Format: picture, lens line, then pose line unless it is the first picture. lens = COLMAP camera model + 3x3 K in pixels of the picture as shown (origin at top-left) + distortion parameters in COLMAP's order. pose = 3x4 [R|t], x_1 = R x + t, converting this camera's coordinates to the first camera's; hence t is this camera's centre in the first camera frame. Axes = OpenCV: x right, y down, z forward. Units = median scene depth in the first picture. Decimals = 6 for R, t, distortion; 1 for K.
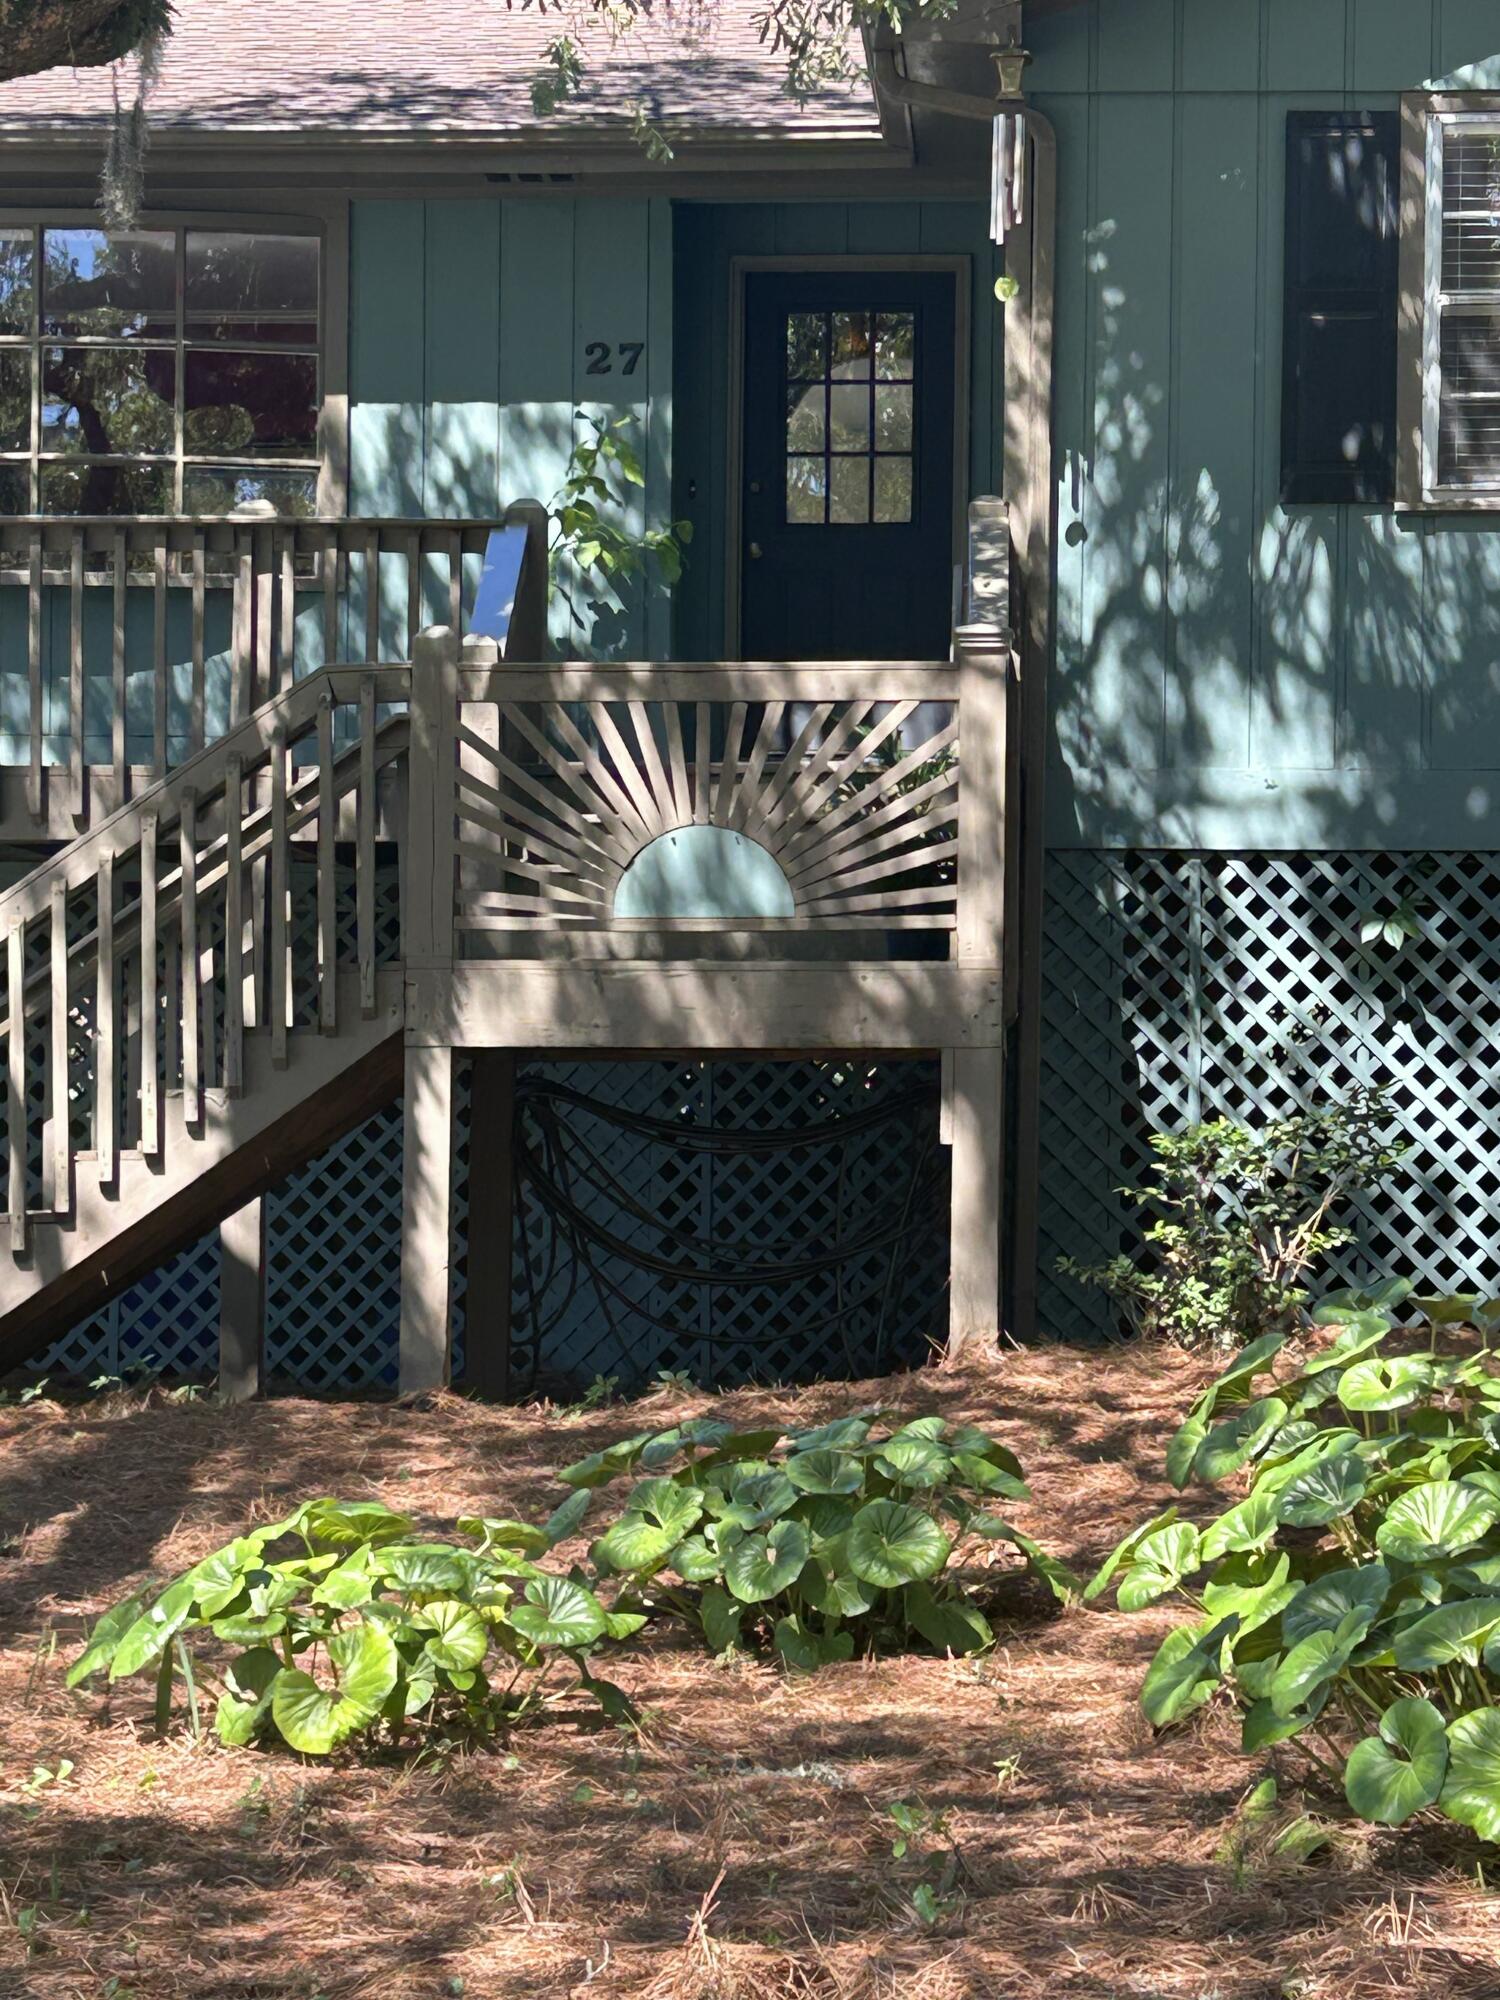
lens RADIAL K [[4792.8, 0, 764.3], [0, 4792.8, 1008.8], [0, 0, 1]] dist [0.040153, 0.000000]
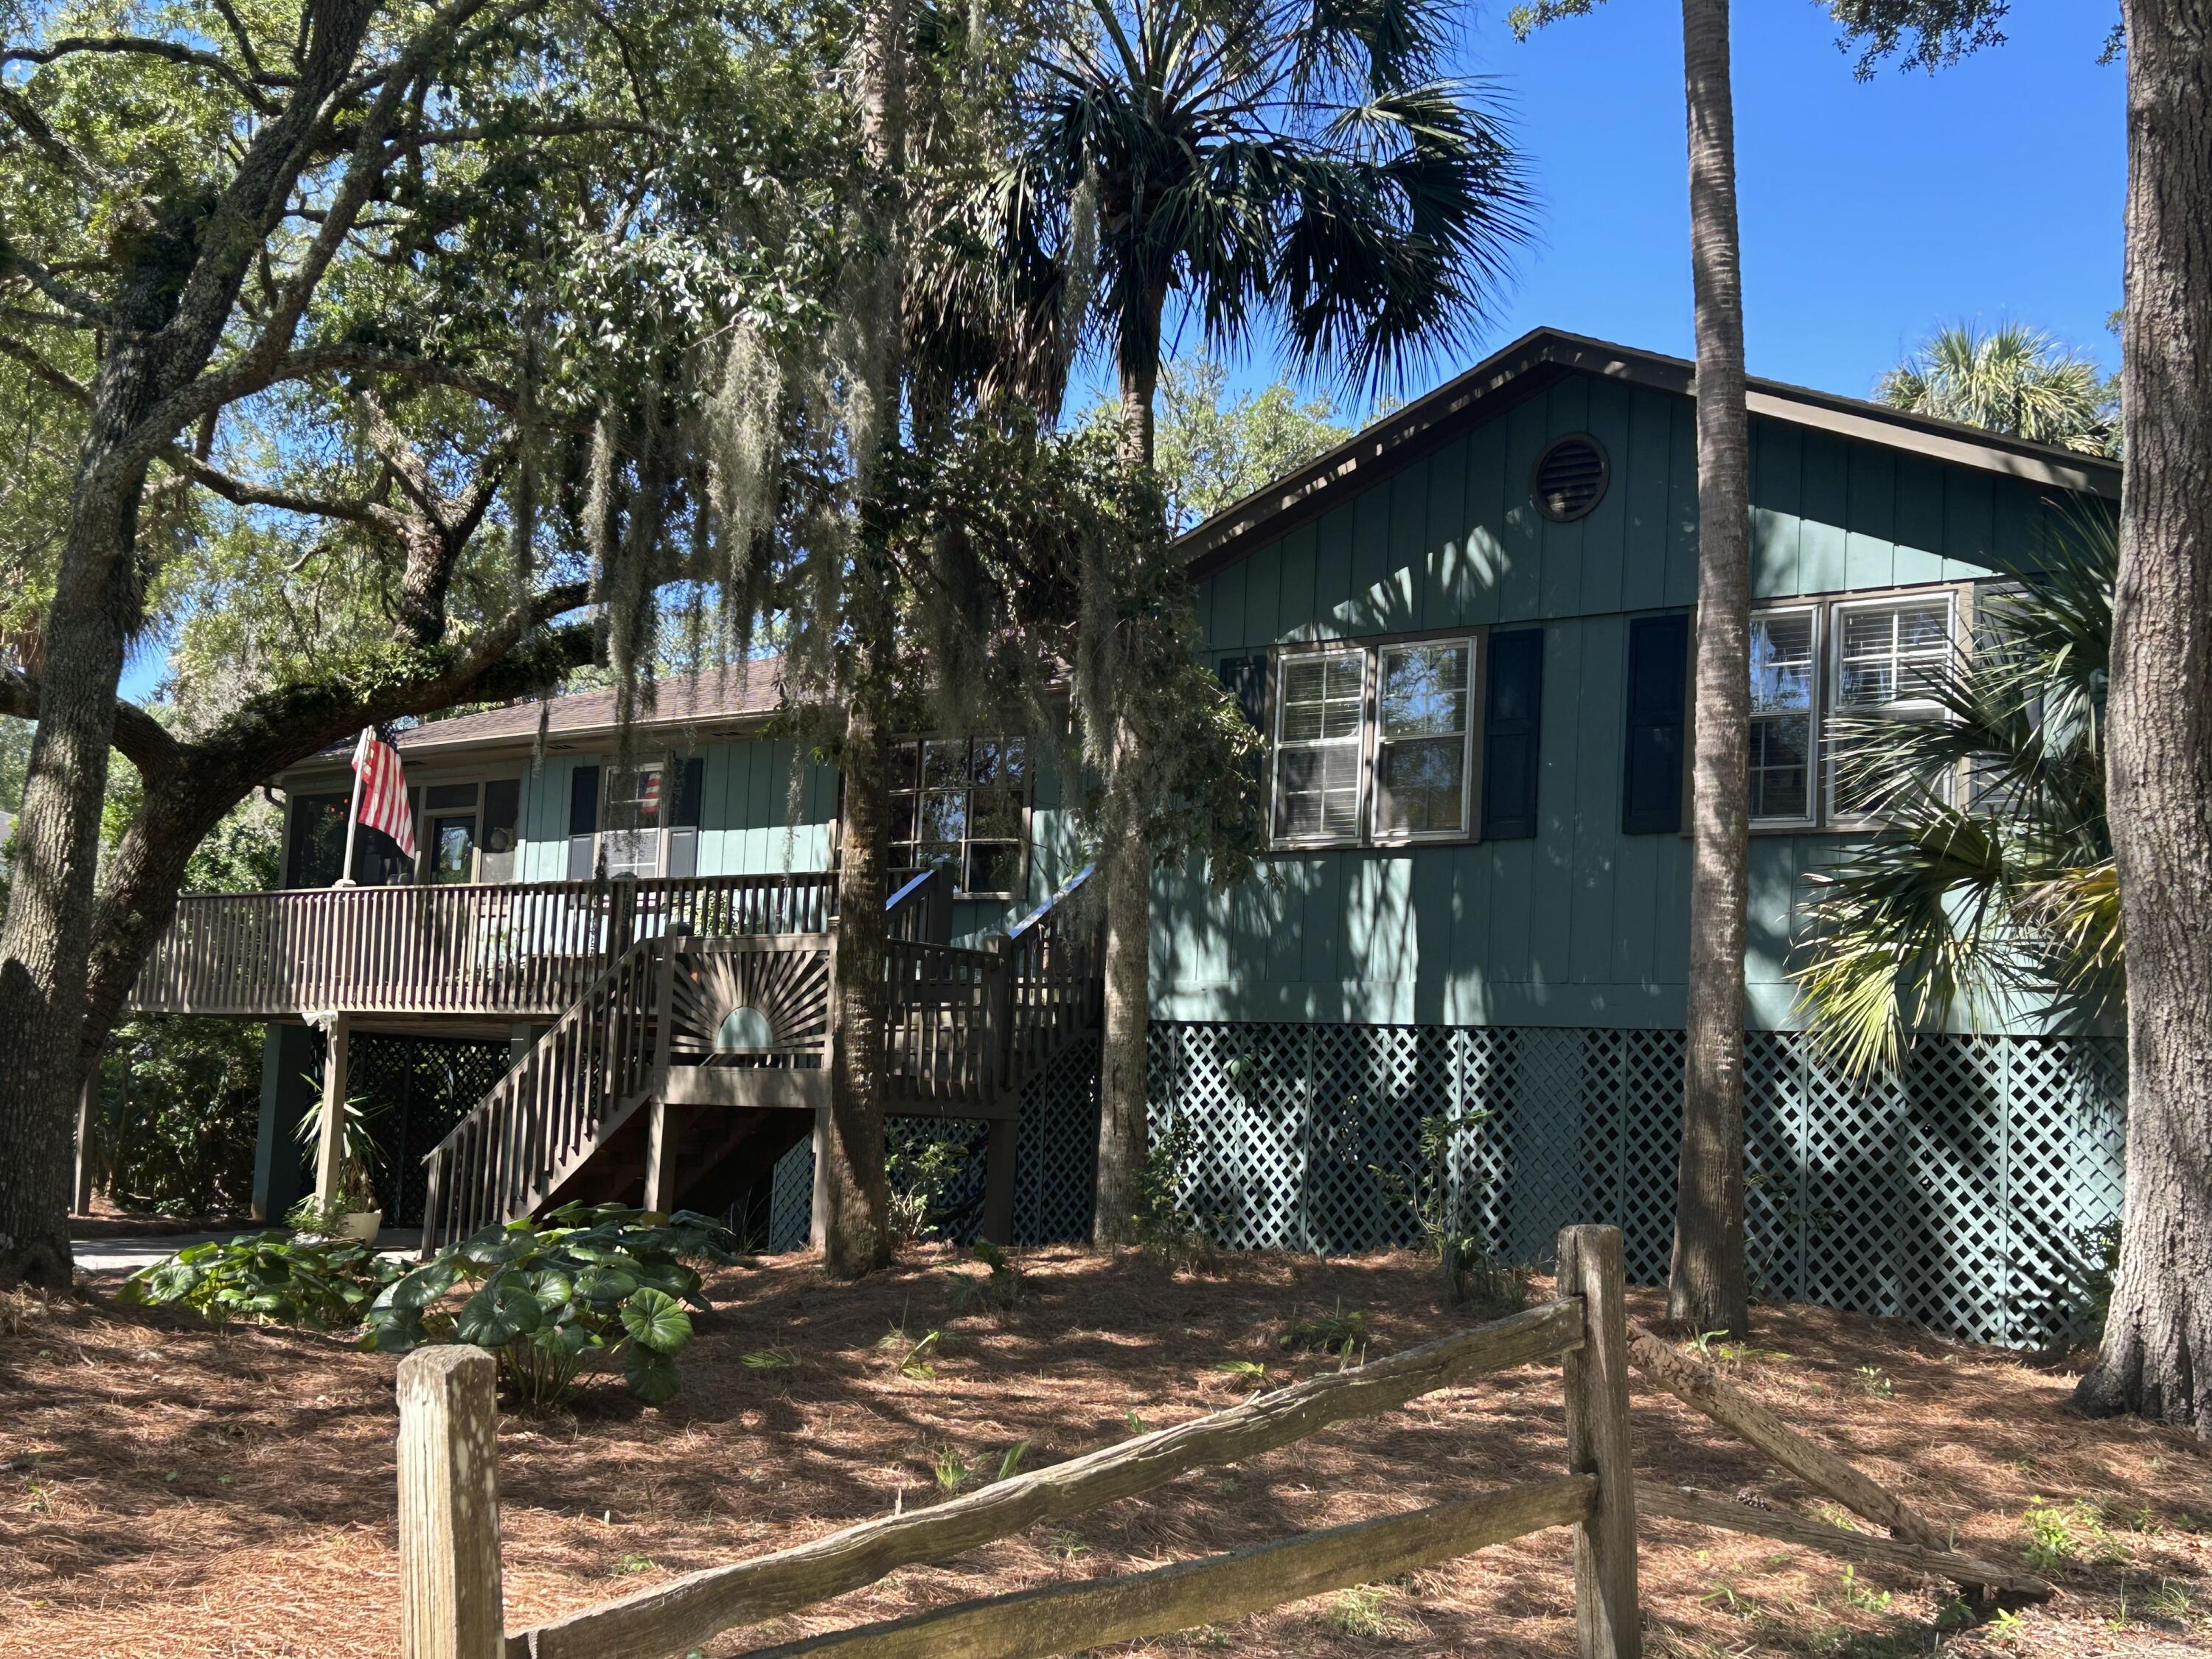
lens RADIAL K [[2806.9, 0, 1098.2], [0, 2806.9, 829.6], [0, 0, 1]] dist [0.089052, 0.000000]
pose [[0.795568, -0.036025, -0.604792, 0.782444], [-0.028810, 0.994852, -0.097158, 0.002344], [0.605179, 0.094719, 0.790434, 0.040514]]
